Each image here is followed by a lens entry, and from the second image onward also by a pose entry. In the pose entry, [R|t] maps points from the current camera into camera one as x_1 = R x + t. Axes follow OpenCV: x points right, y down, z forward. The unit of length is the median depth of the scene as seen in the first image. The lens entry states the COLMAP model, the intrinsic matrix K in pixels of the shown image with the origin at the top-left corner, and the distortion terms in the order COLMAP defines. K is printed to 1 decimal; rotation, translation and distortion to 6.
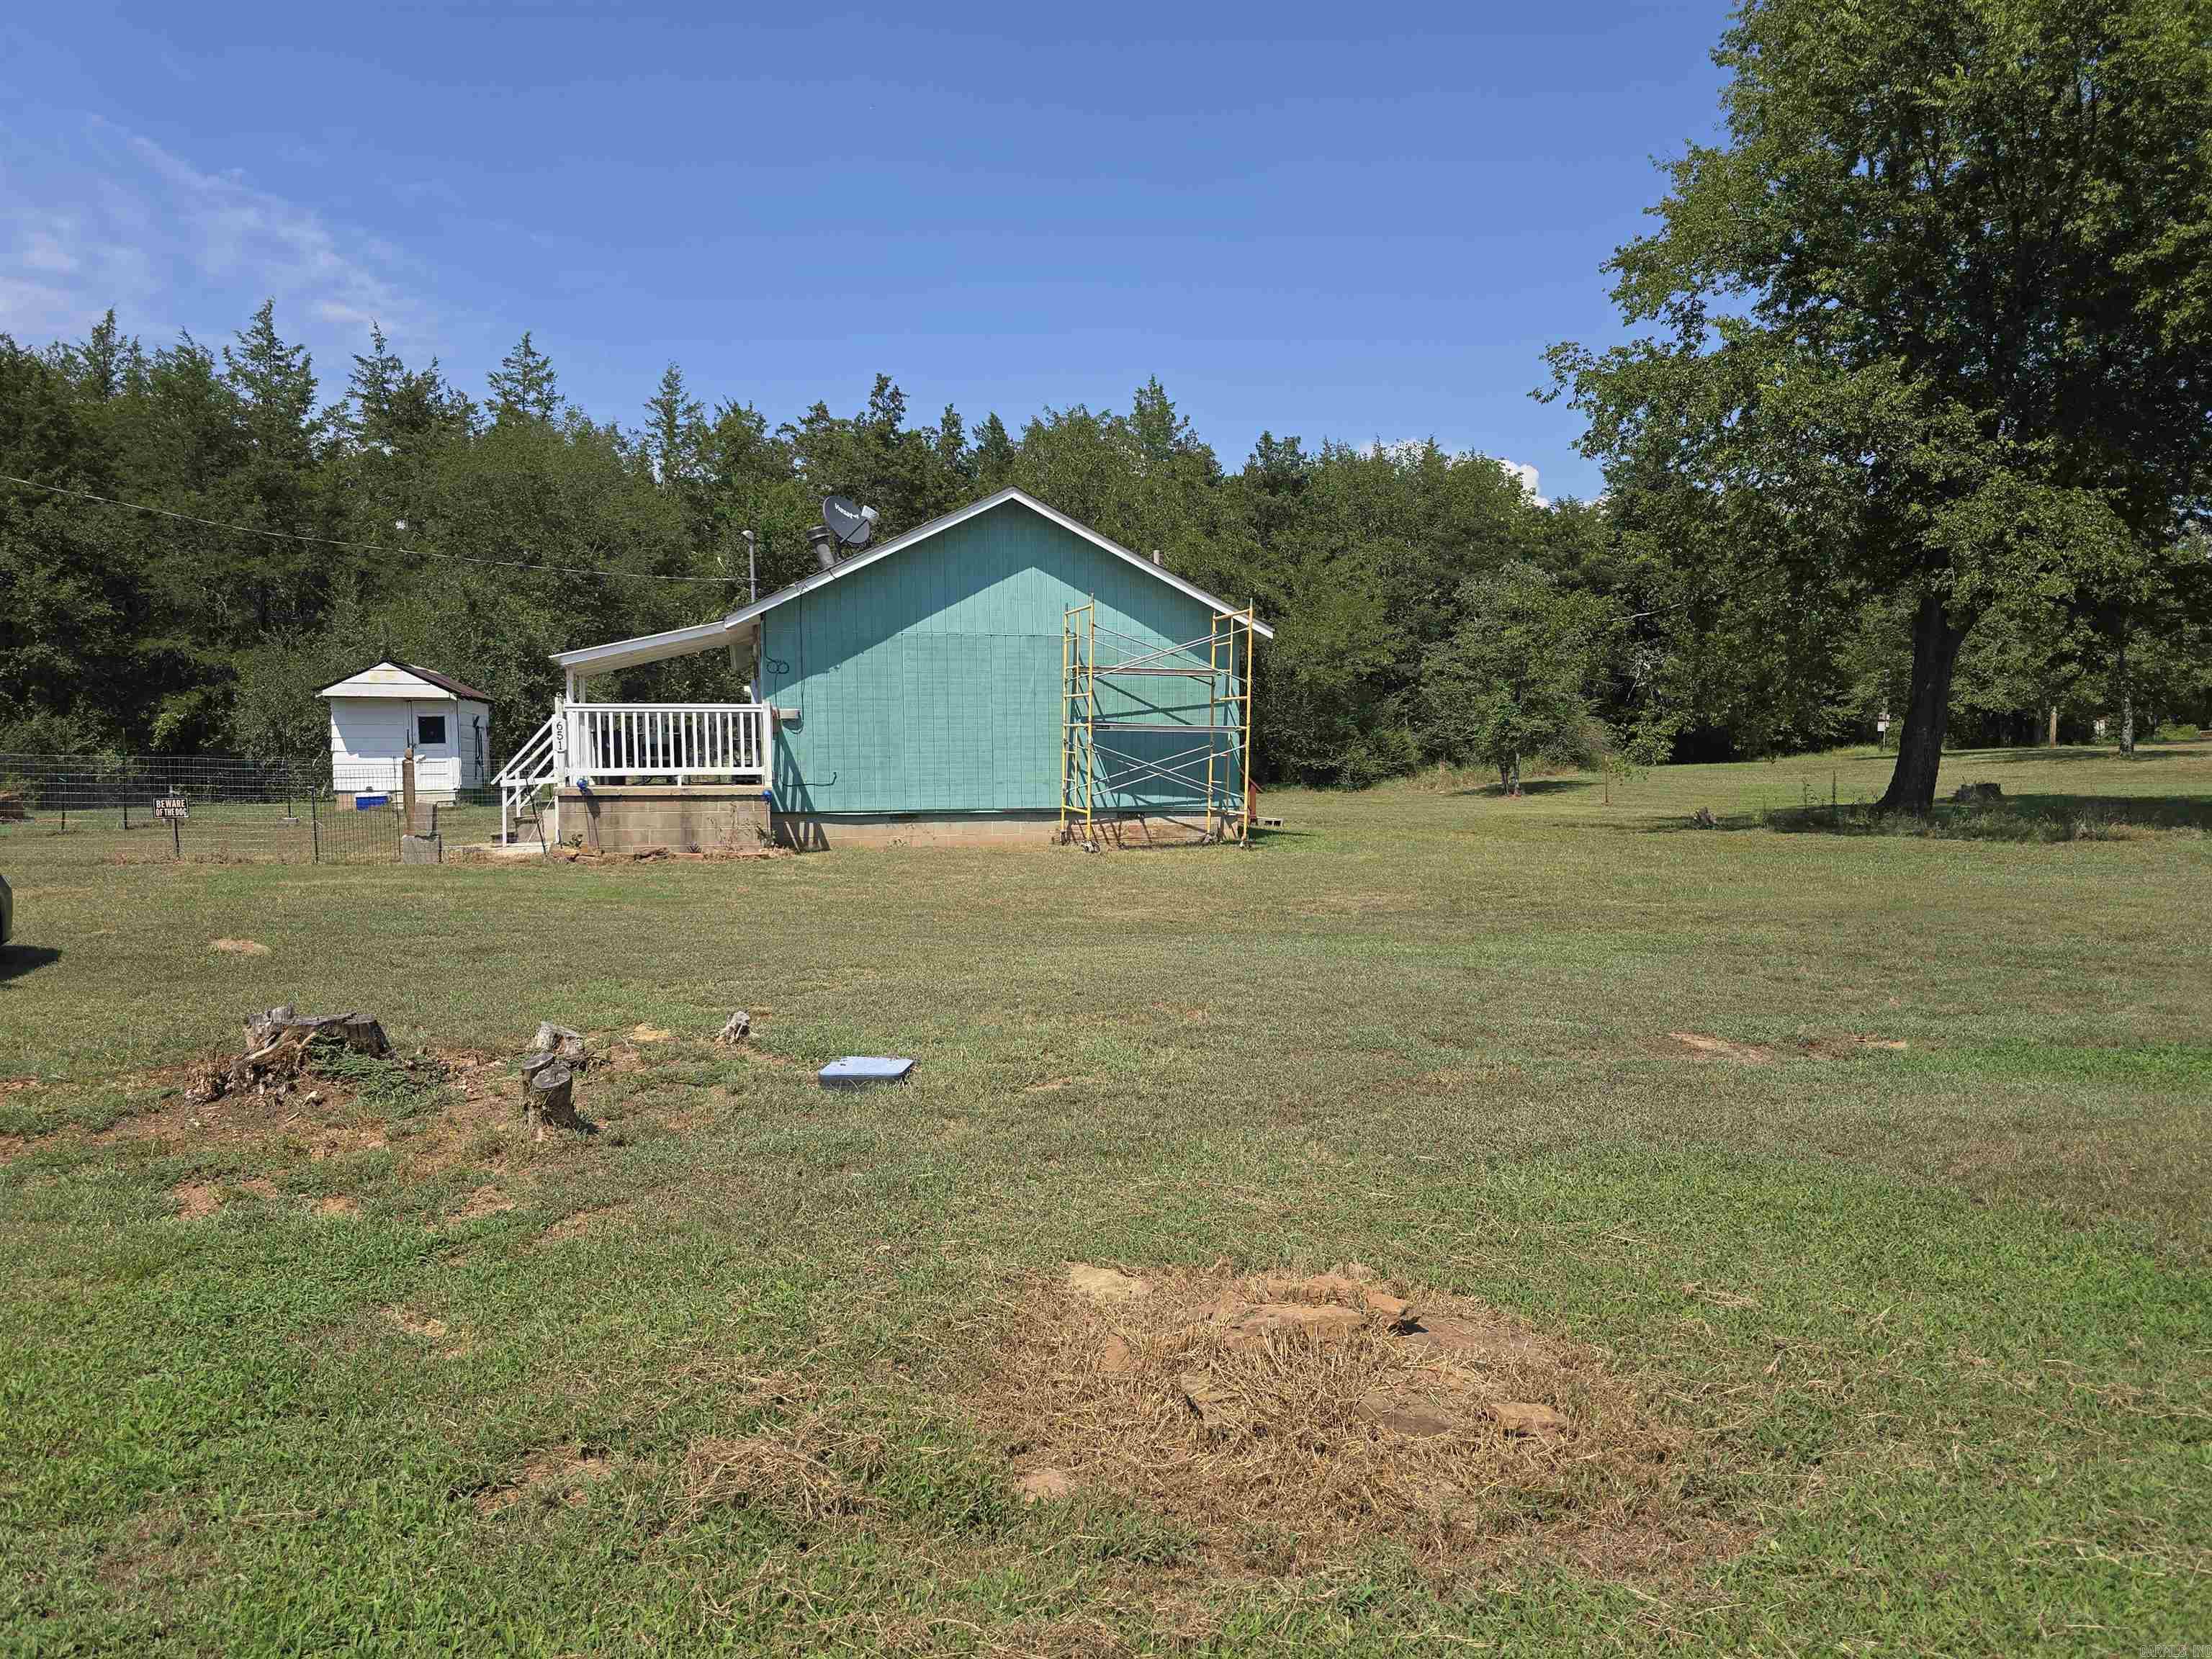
lens RADIAL K [[1480.6, 0, 1114.9], [0, 1480.6, 843.1], [0, 0, 1]] dist [0.053330, -0.042101]
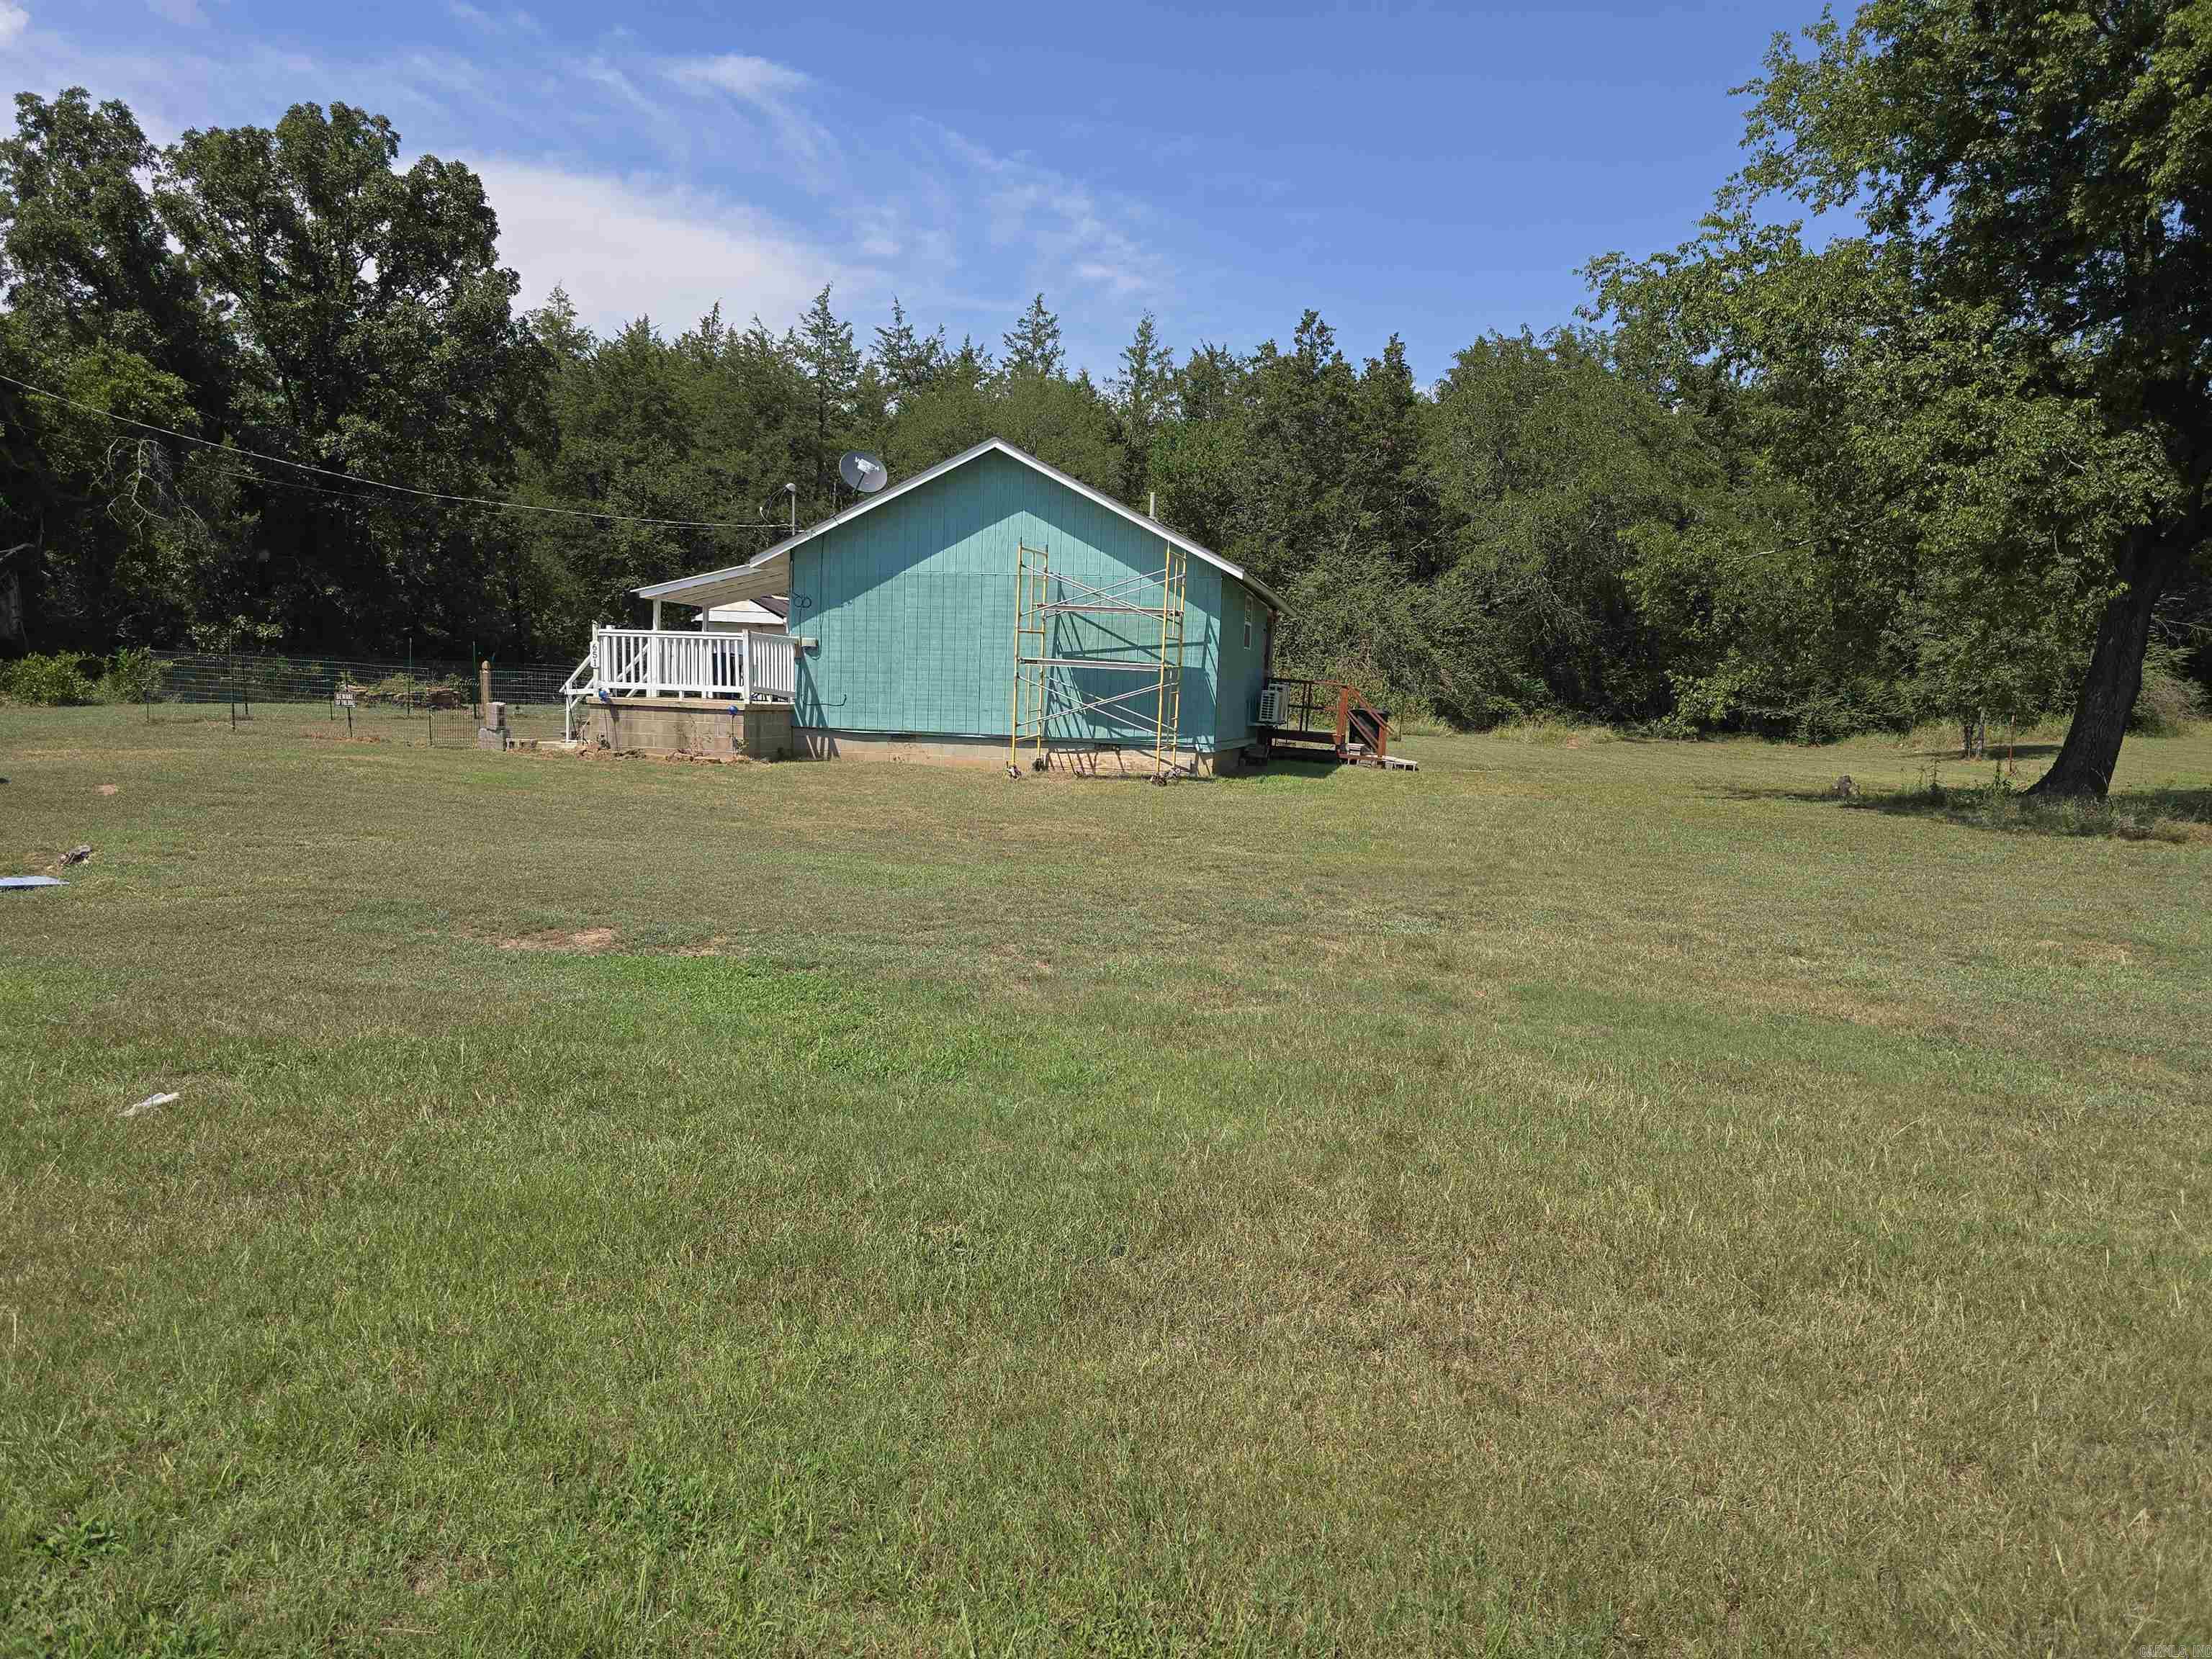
lens RADIAL K [[1480.6, 0, 1109.5], [0, 1480.6, 826.4], [0, 0, 1]] dist [0.053330, -0.042101]
pose [[0.904585, 0.075791, -0.419502, 0.464873], [-0.061126, 0.996960, 0.048311, -0.013457], [0.421888, -0.018059, 0.906468, 0.044559]]
